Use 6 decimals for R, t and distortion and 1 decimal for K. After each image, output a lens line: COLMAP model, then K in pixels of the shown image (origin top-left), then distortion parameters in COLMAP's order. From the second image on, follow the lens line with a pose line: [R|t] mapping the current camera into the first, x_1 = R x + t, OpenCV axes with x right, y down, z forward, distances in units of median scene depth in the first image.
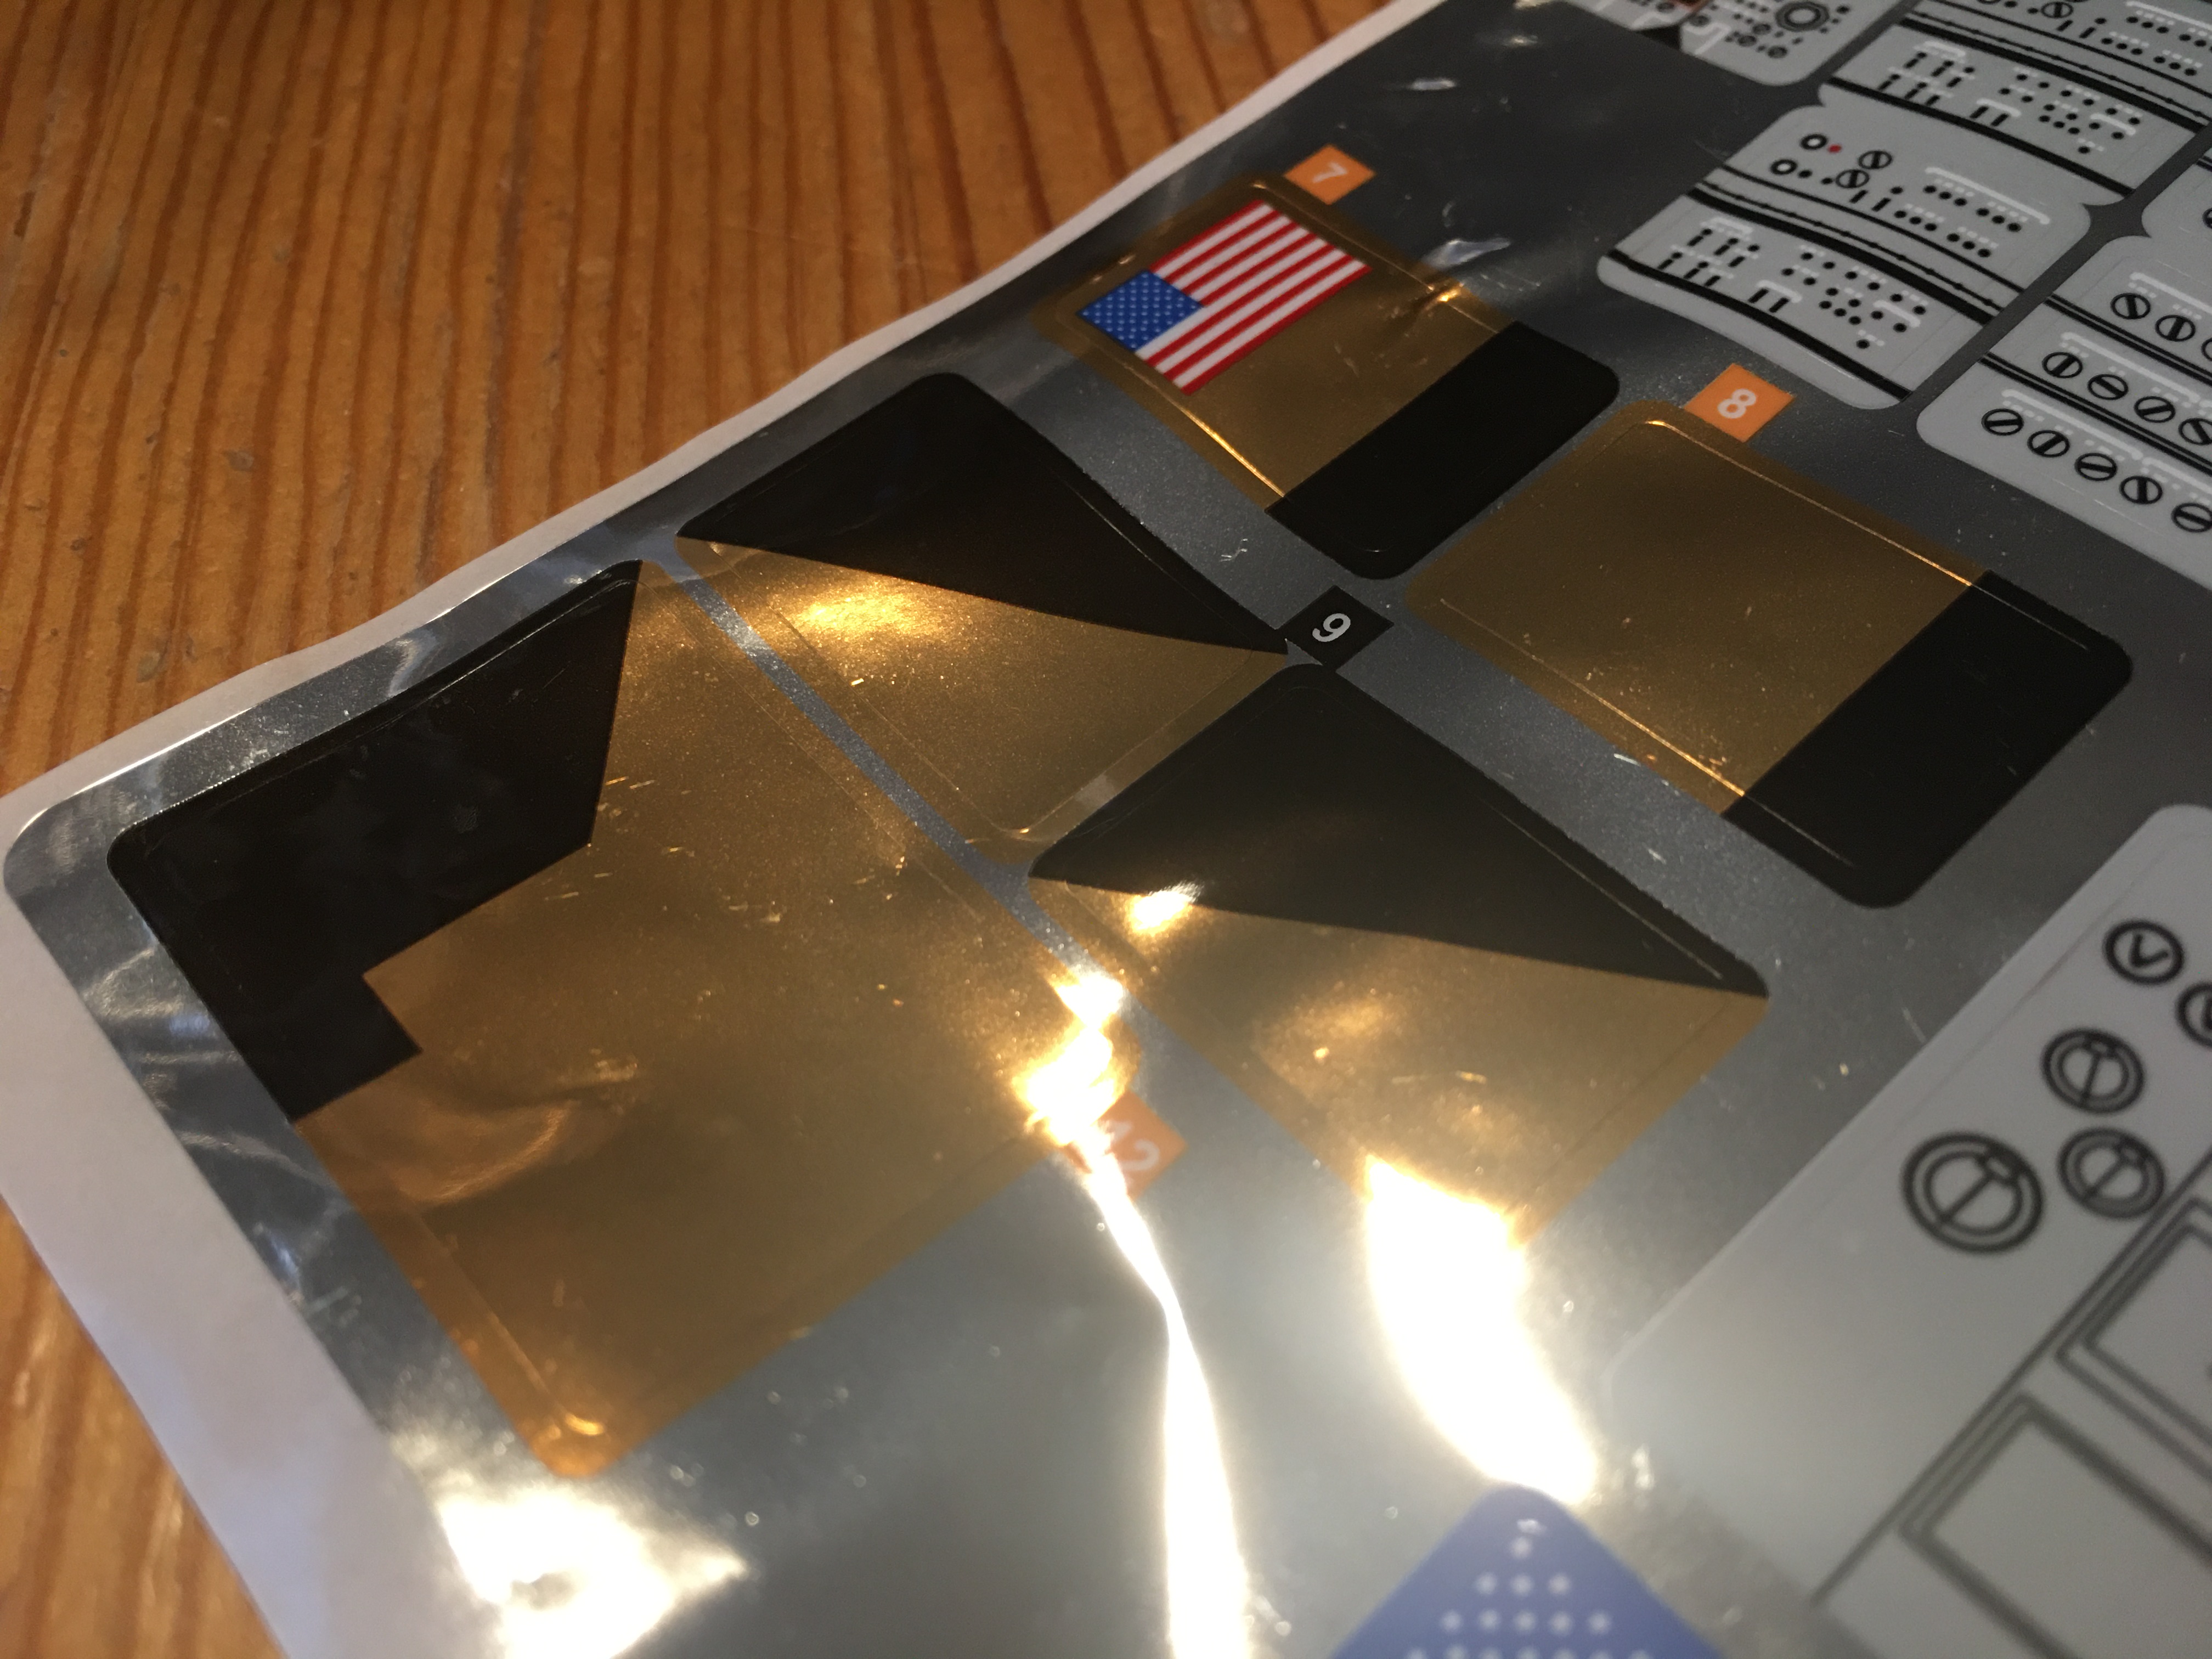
lens RADIAL K [[1828.8, 0, 1106.0], [0, 1828.8, 829.5], [0, 0, 1]] dist [0.066186, -0.105440]
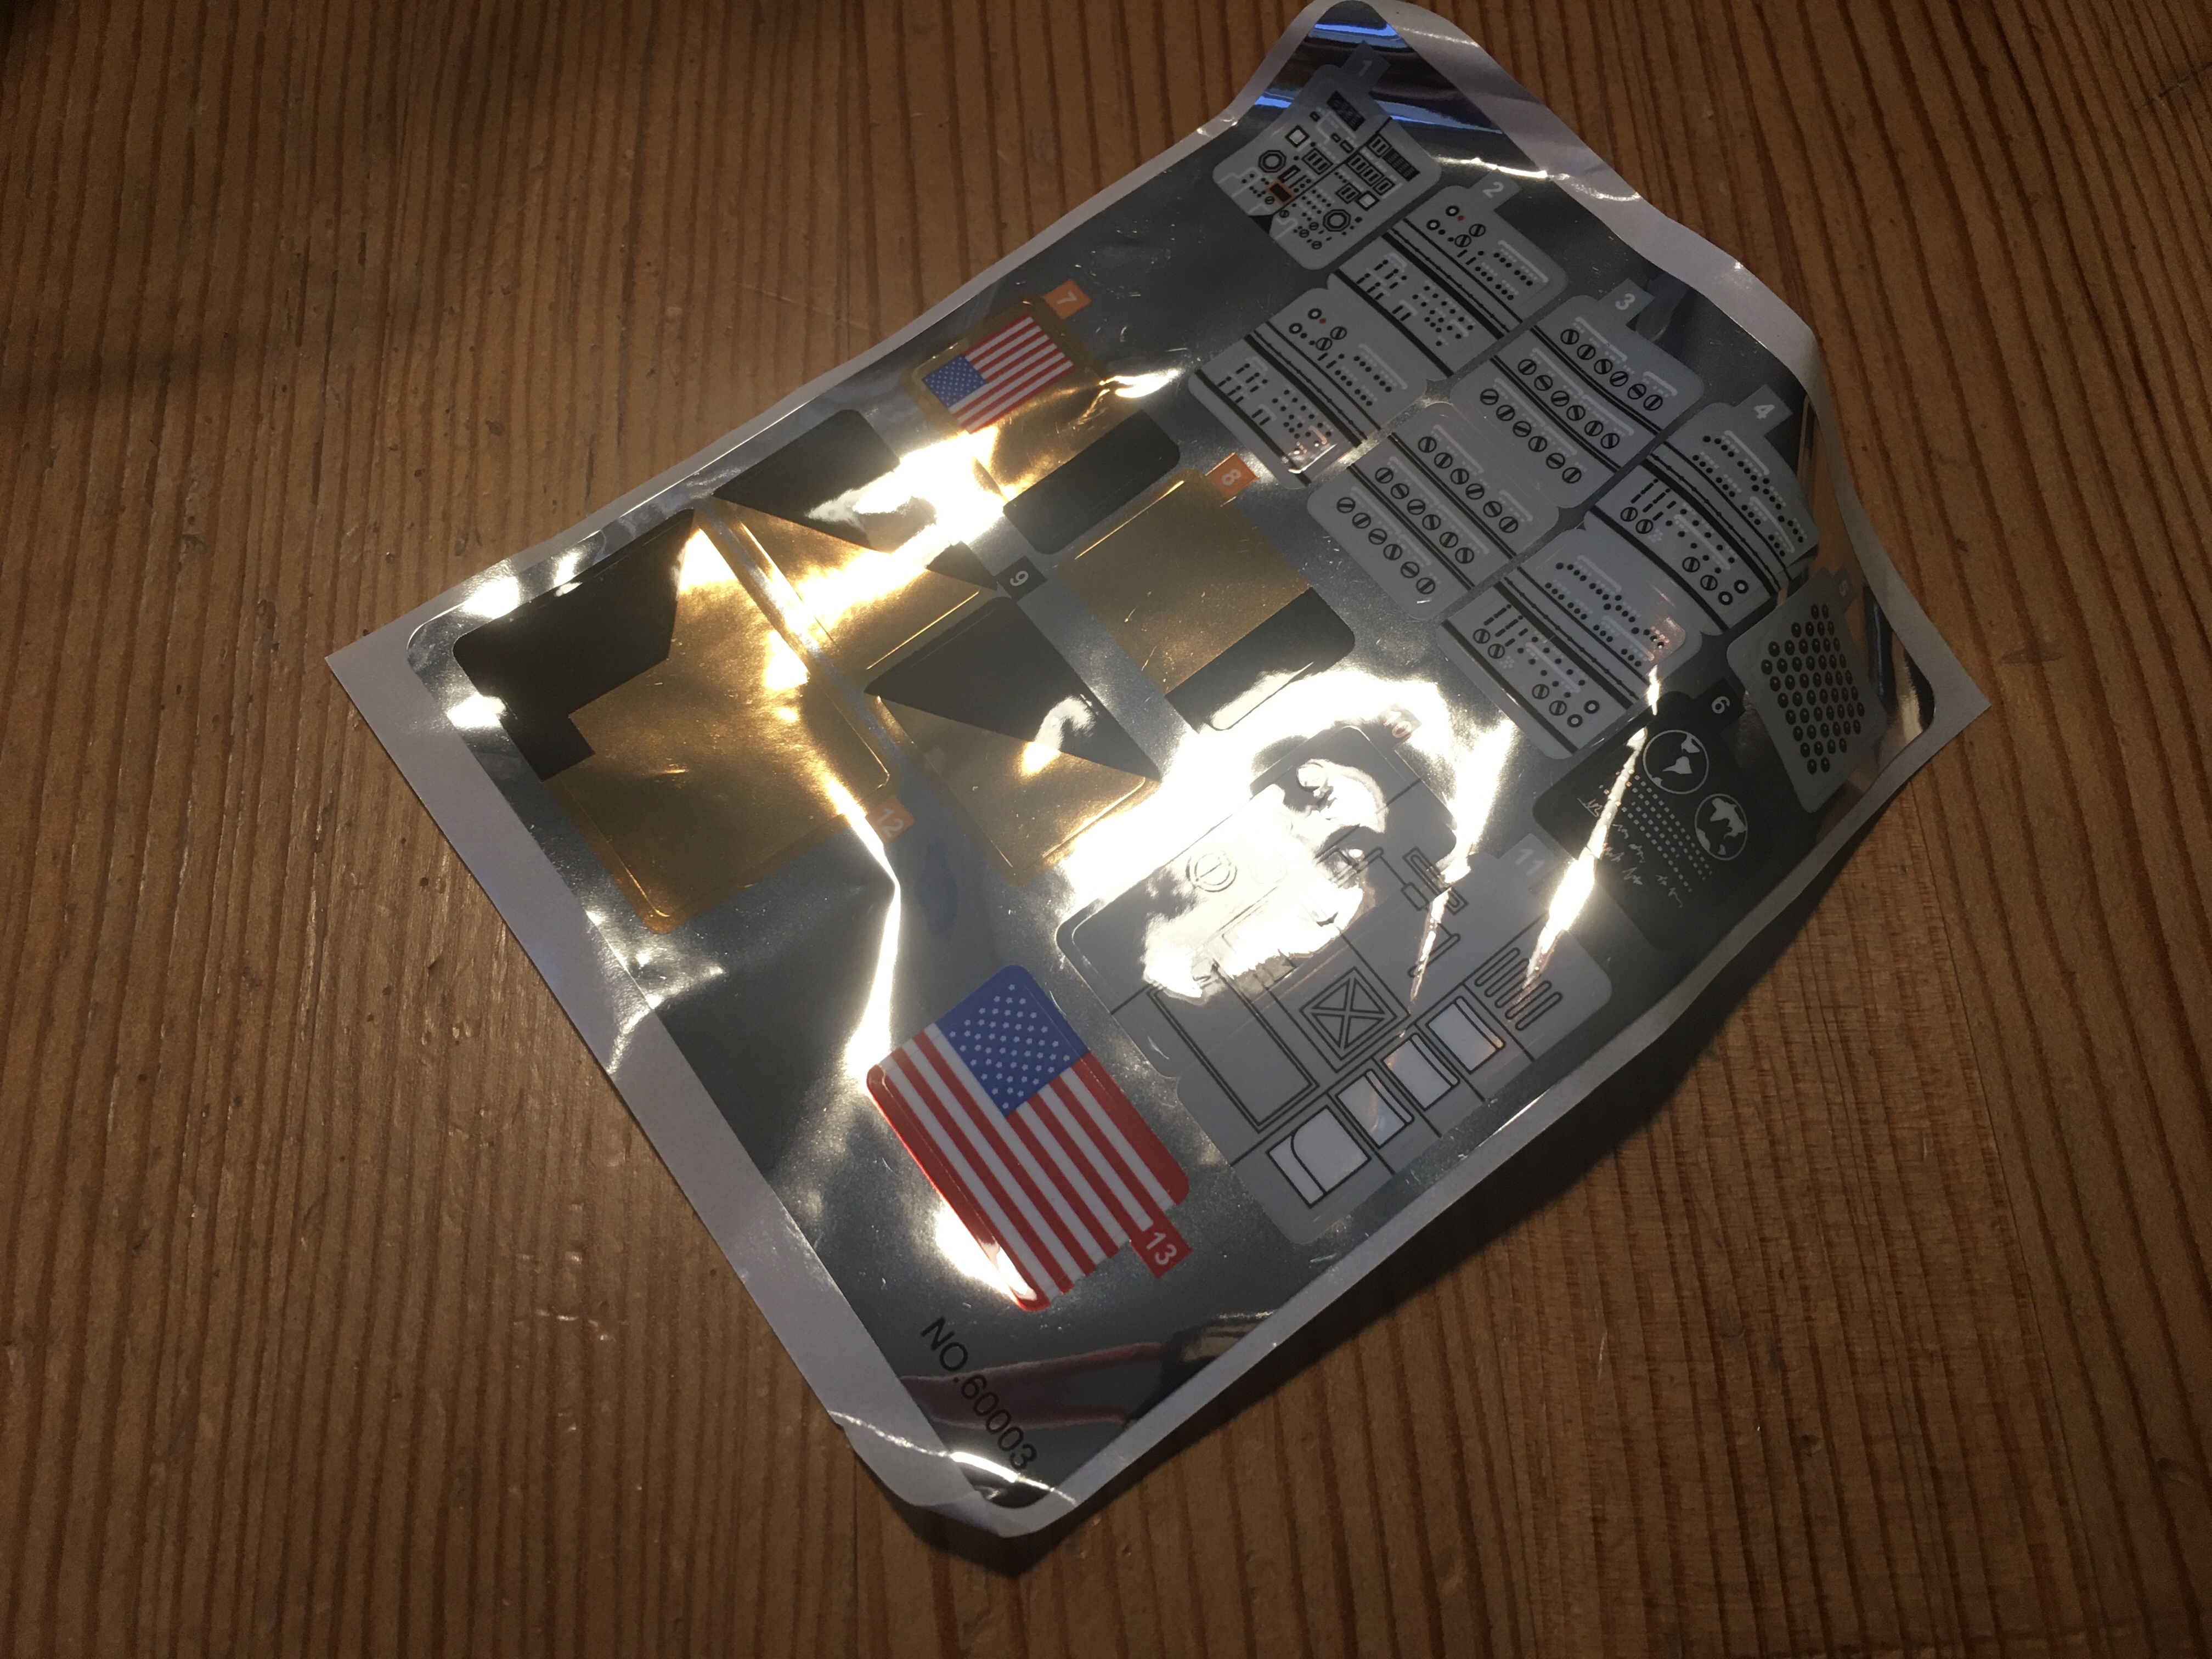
lens RADIAL K [[1868.3, 0, 1106.0], [0, 1868.3, 829.5], [0, 0, 1]] dist [0.082633, -0.125917]
pose [[0.995801, 0.081293, -0.042104, 0.287448], [-0.067885, 0.964240, 0.256188, -0.333361], [0.061425, -0.252254, 0.965709, -0.967419]]
